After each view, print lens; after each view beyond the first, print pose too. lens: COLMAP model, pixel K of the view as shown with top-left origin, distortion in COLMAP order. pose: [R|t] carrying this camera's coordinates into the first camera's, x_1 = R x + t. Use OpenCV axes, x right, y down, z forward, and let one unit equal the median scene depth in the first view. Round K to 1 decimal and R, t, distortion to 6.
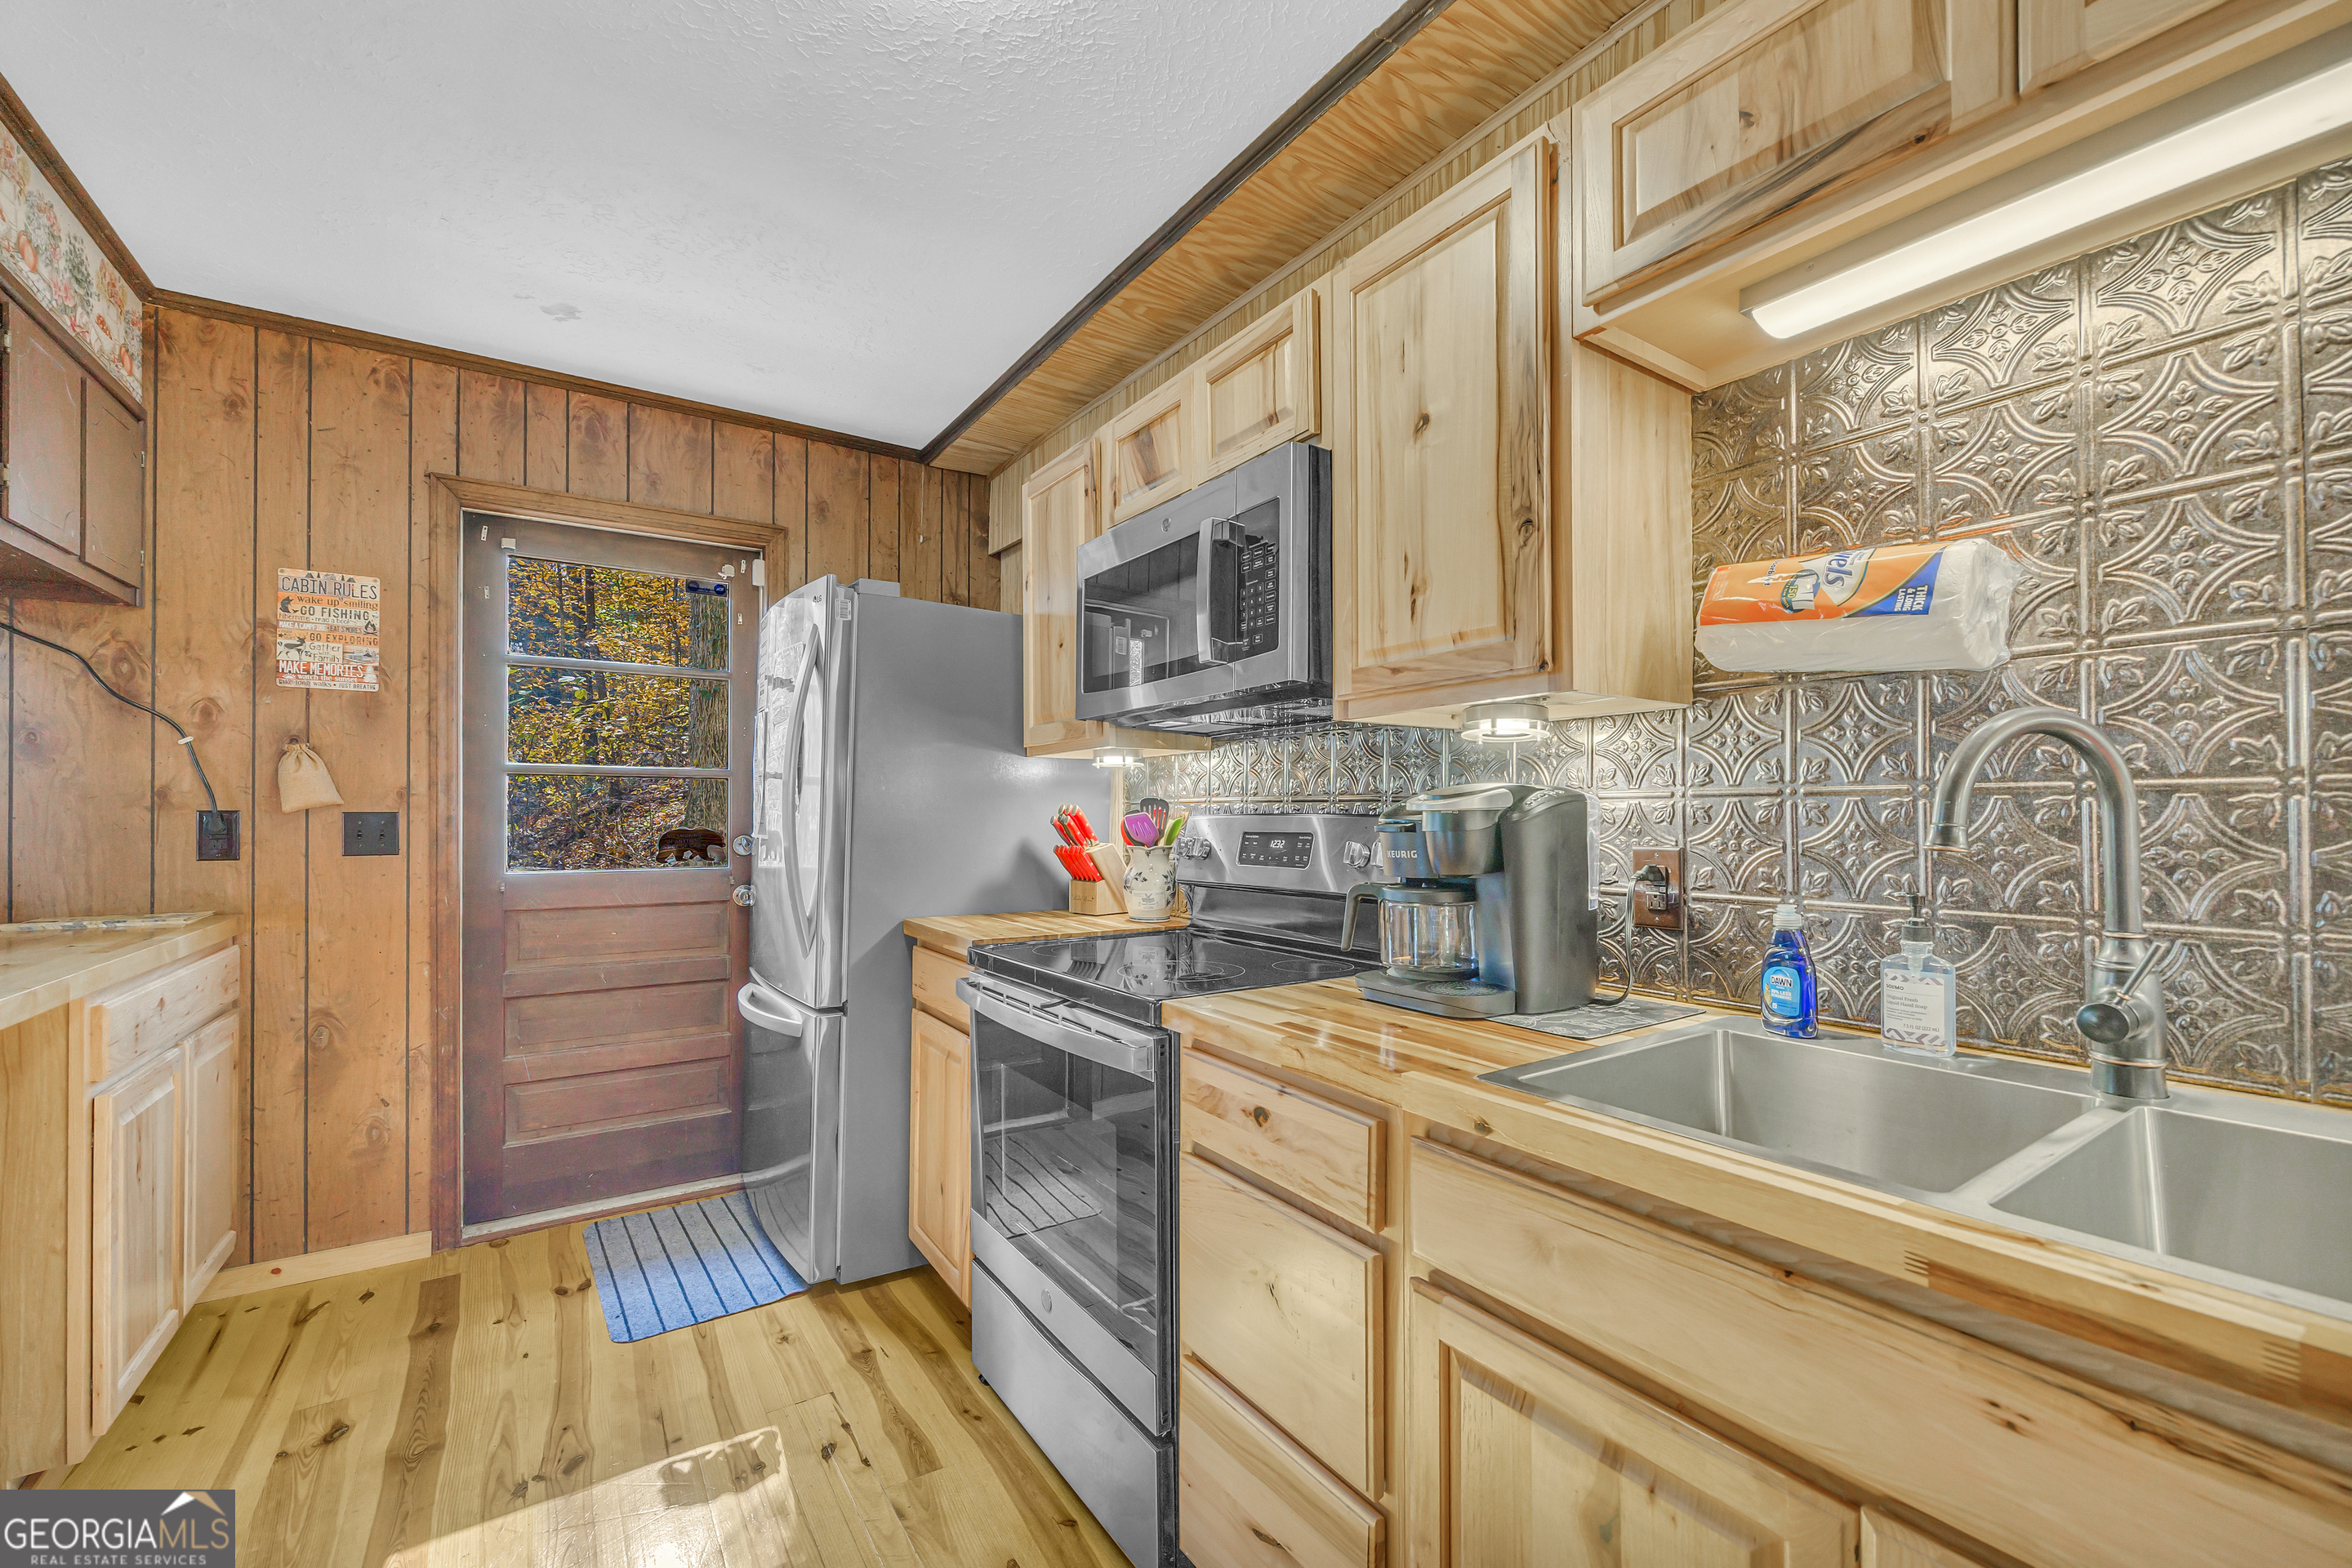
lens RADIAL K [[956.7, 0, 1189.1], [0, 956.7, 805.4], [0, 0, 1]] dist [-0.001511, -0.000022]
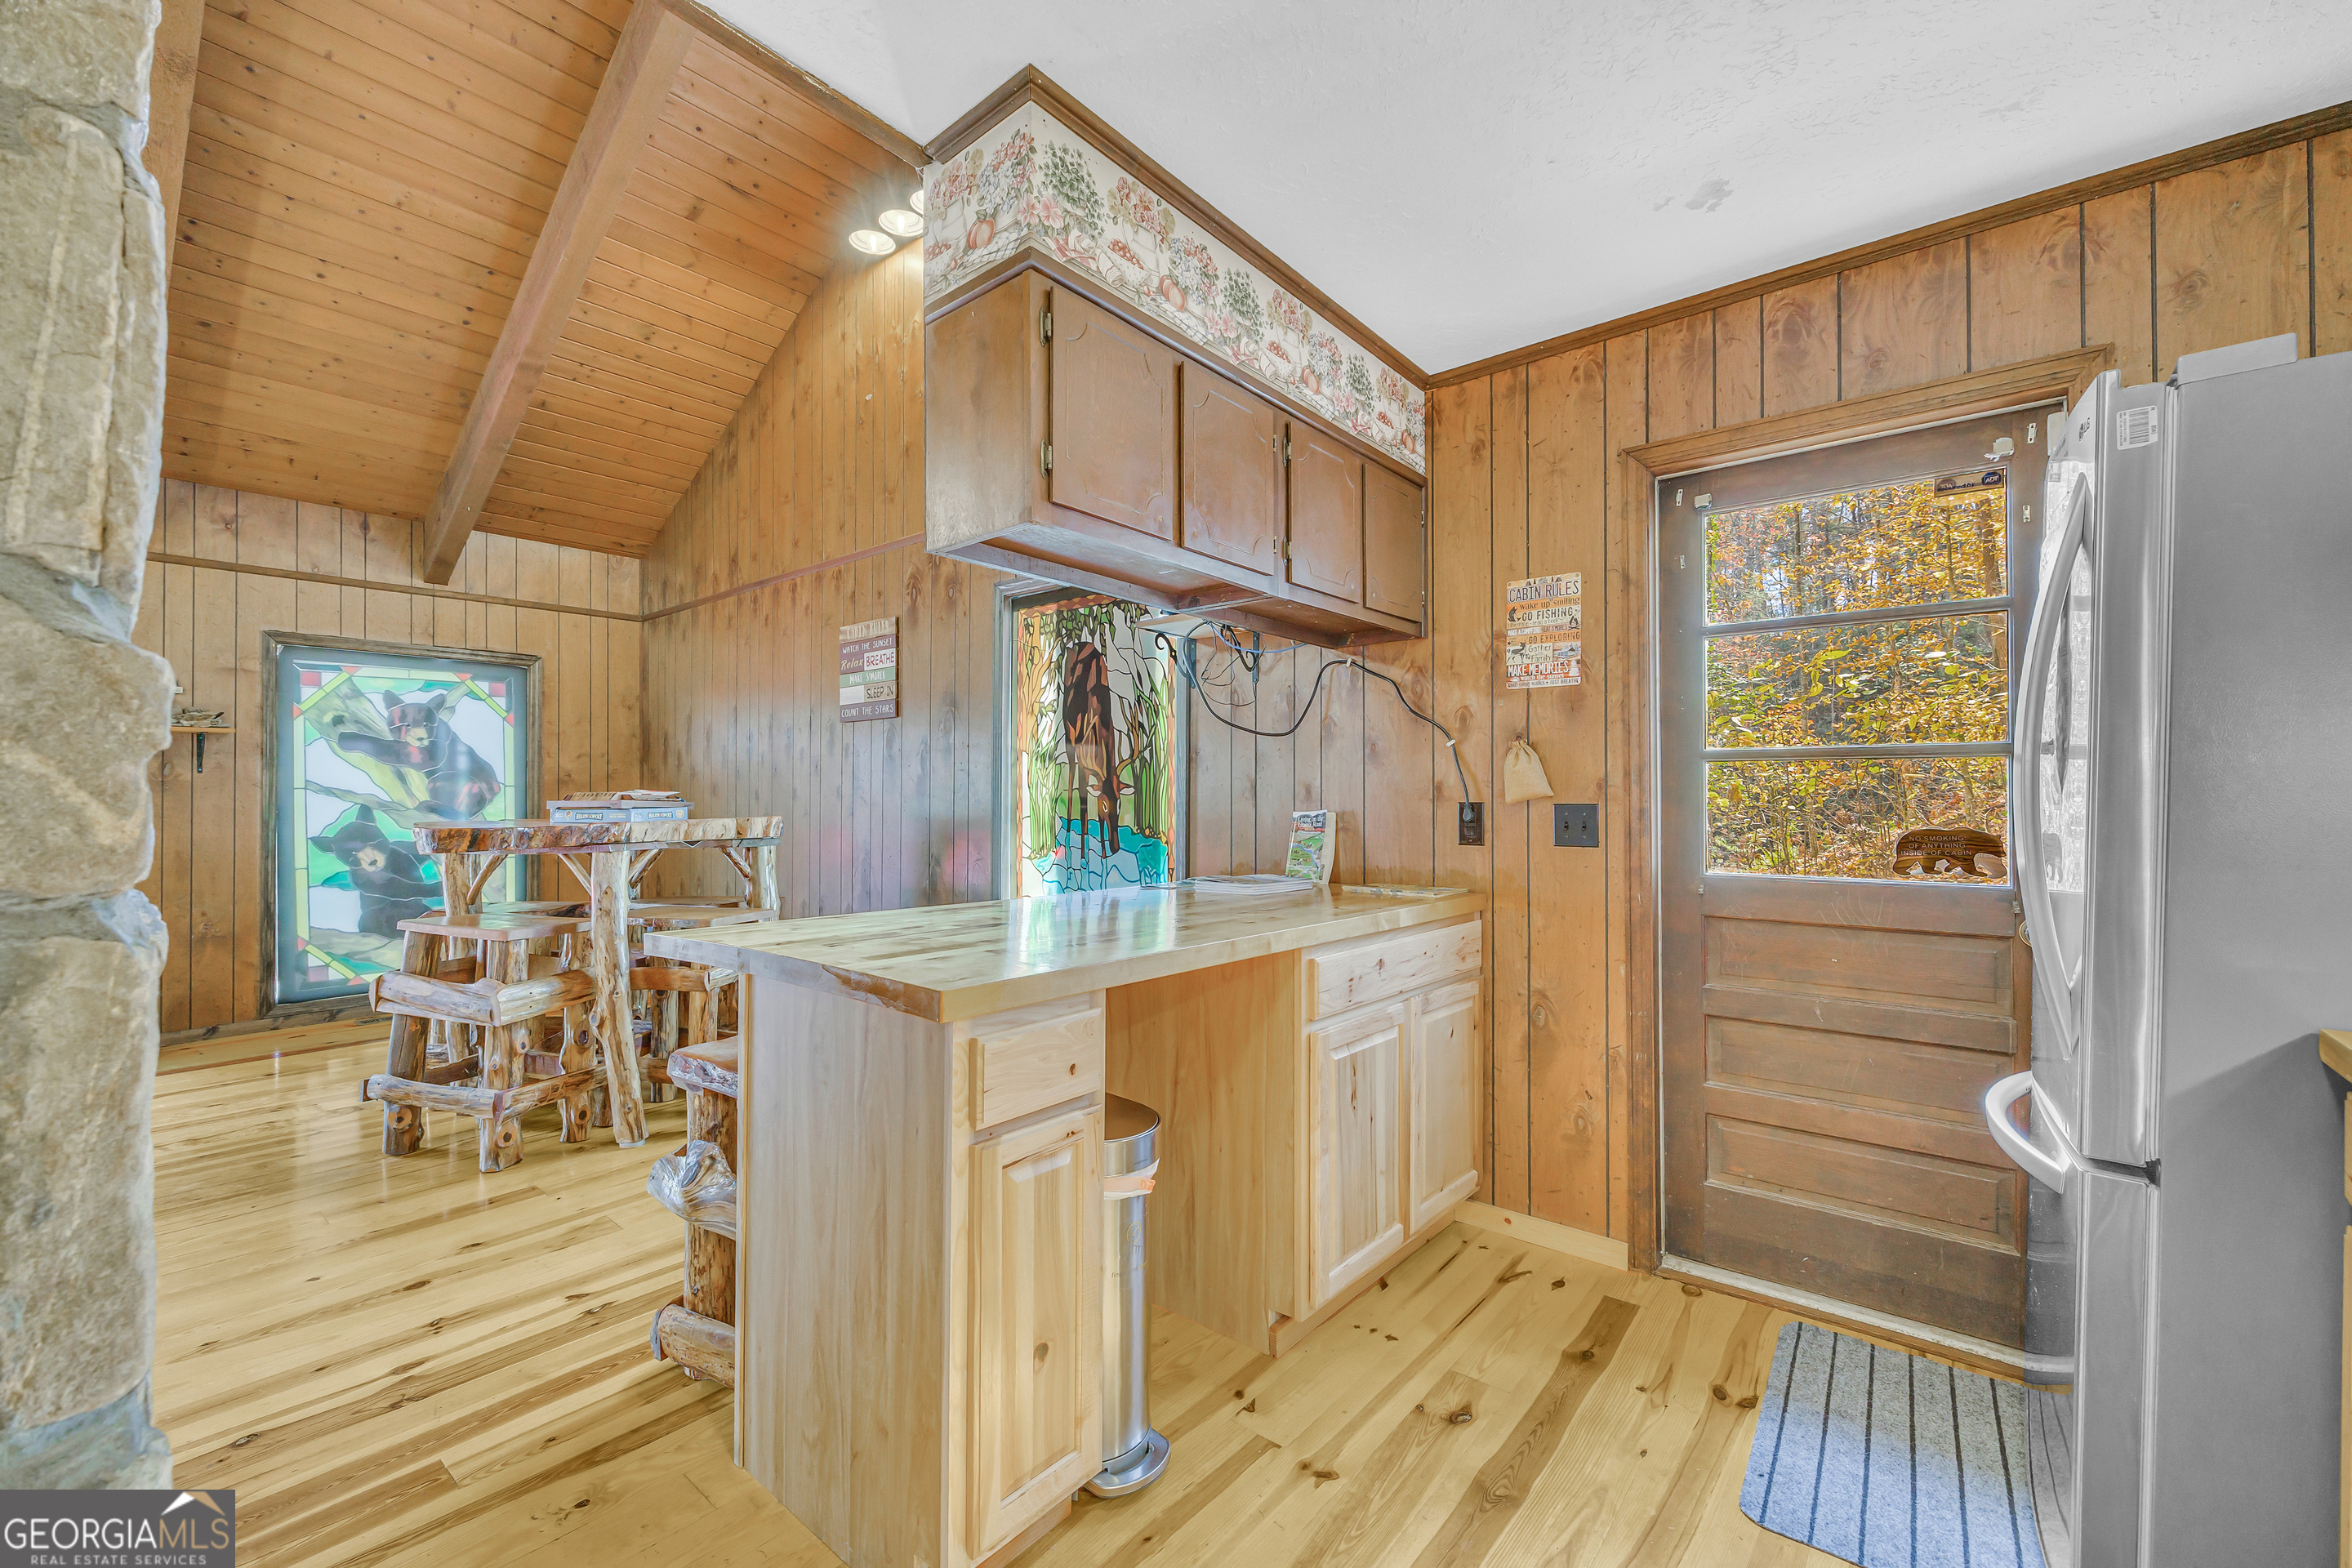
lens RADIAL K [[954.6, 0, 1188.7], [0, 954.6, 792.2], [0, 0, 1]] dist [-0.001688, -0.000028]
pose [[0.274743, -0.009556, -0.961470, 0.004603], [0.002983, 0.999954, -0.009086, 0.002721], [0.961513, -0.000372, 0.274759, 0.345220]]
